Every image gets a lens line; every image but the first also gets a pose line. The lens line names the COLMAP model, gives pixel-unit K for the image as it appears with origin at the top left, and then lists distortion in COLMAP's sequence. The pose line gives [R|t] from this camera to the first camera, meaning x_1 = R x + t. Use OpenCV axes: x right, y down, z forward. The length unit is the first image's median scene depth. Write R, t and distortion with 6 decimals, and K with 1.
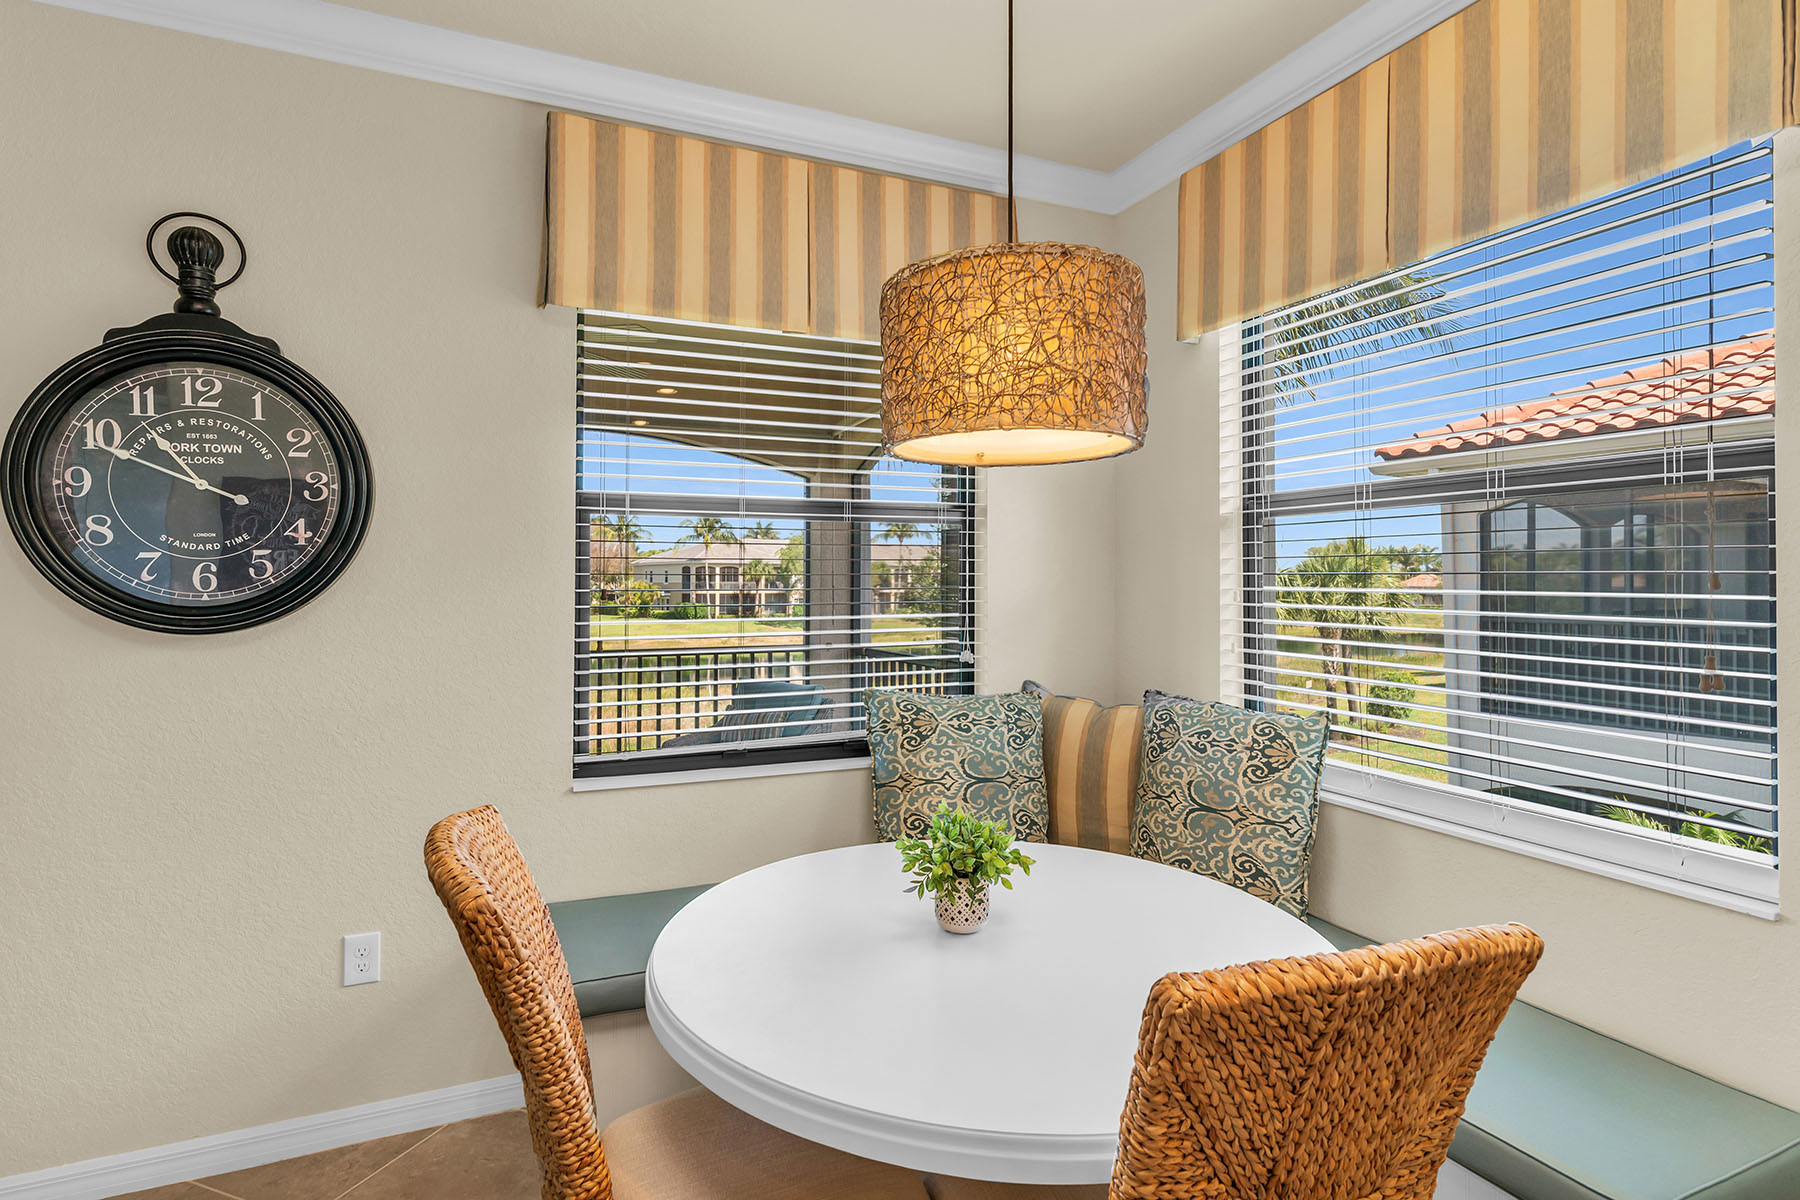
lens RADIAL K [[910.2, 0, 900.0], [0, 910.2, 600.0], [0, 0, 1]] dist [0.001462, 0.000185]
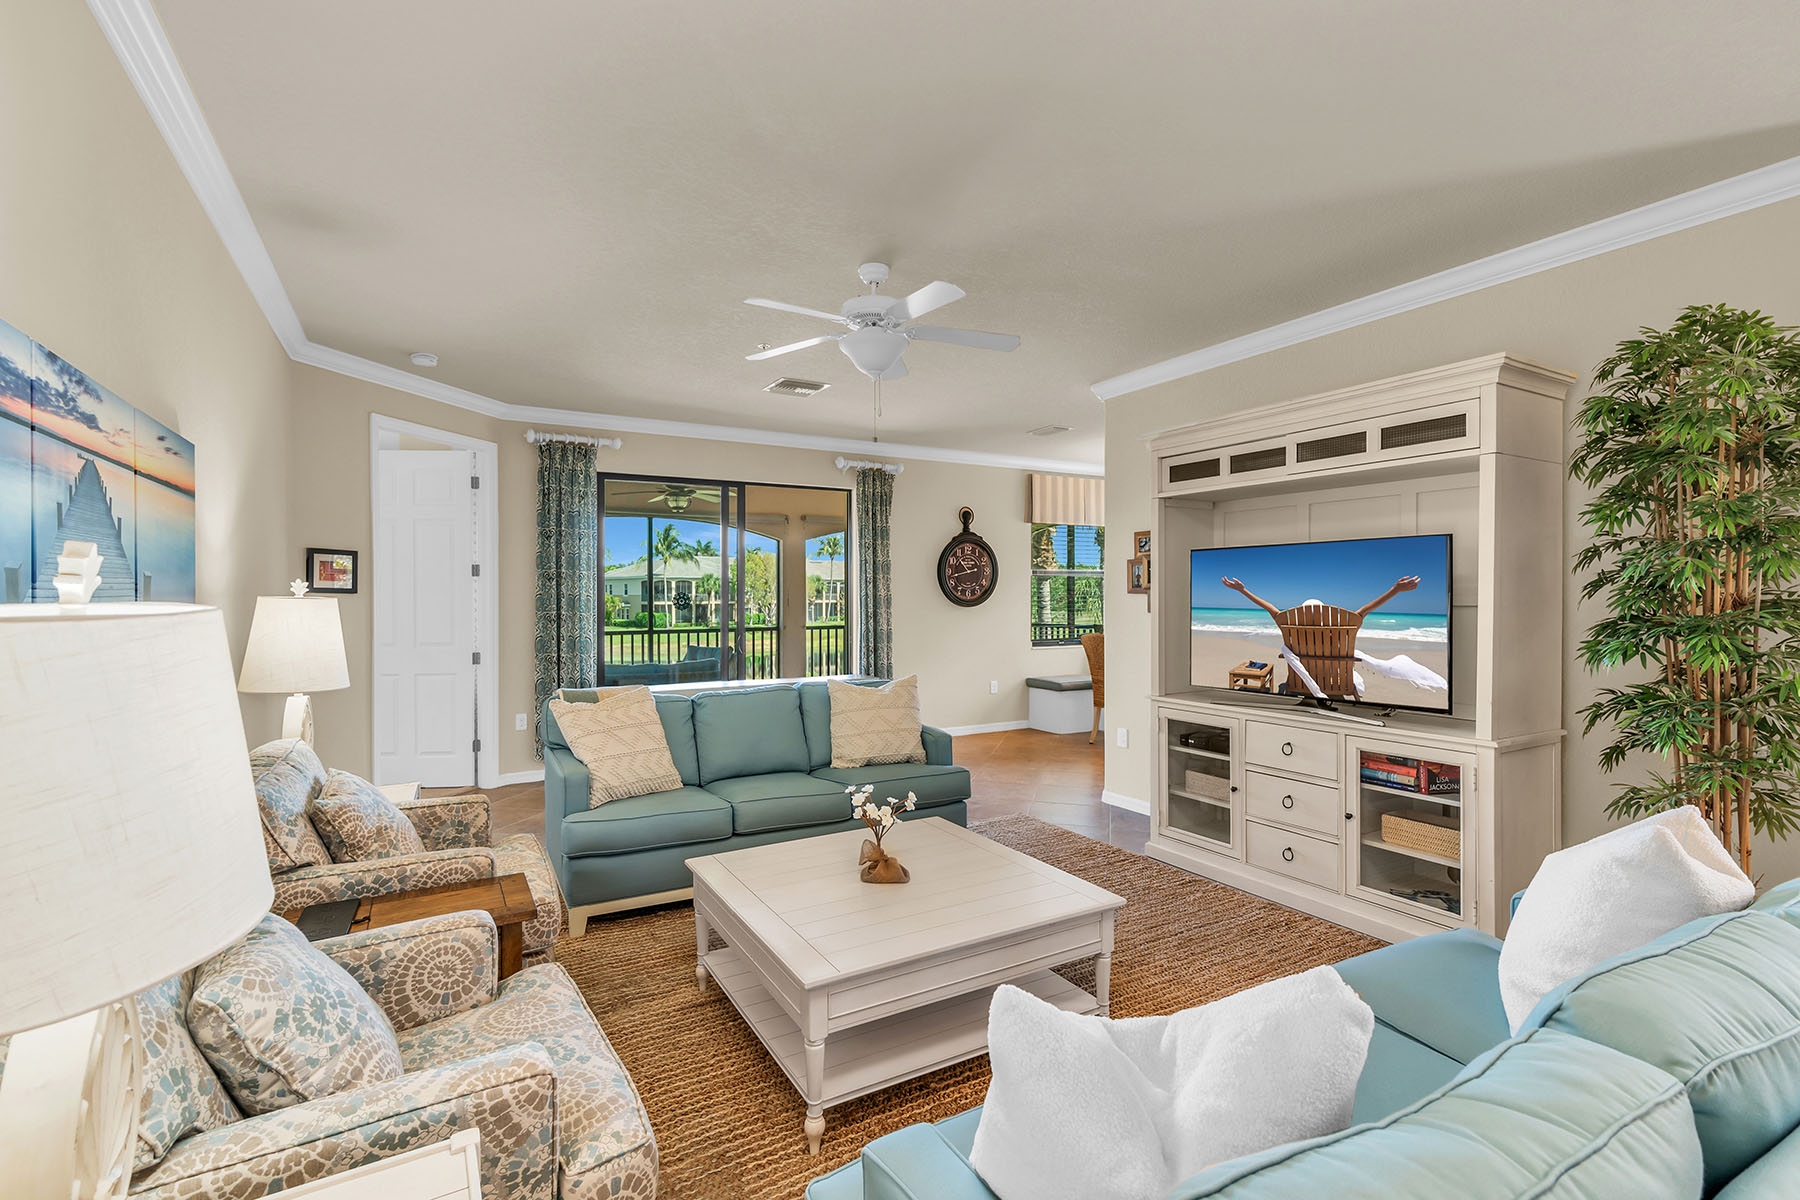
lens RADIAL K [[815.9, 0, 900.0], [0, 815.9, 600.0], [0, 0, 1]] dist [0.001242, 0.000038]
pose [[0.993494, -0.003147, 0.113838, -1.490459], [0.004540, 0.999918, -0.011985, 0.048315], [-0.113791, 0.012424, 0.993427, -2.675218]]
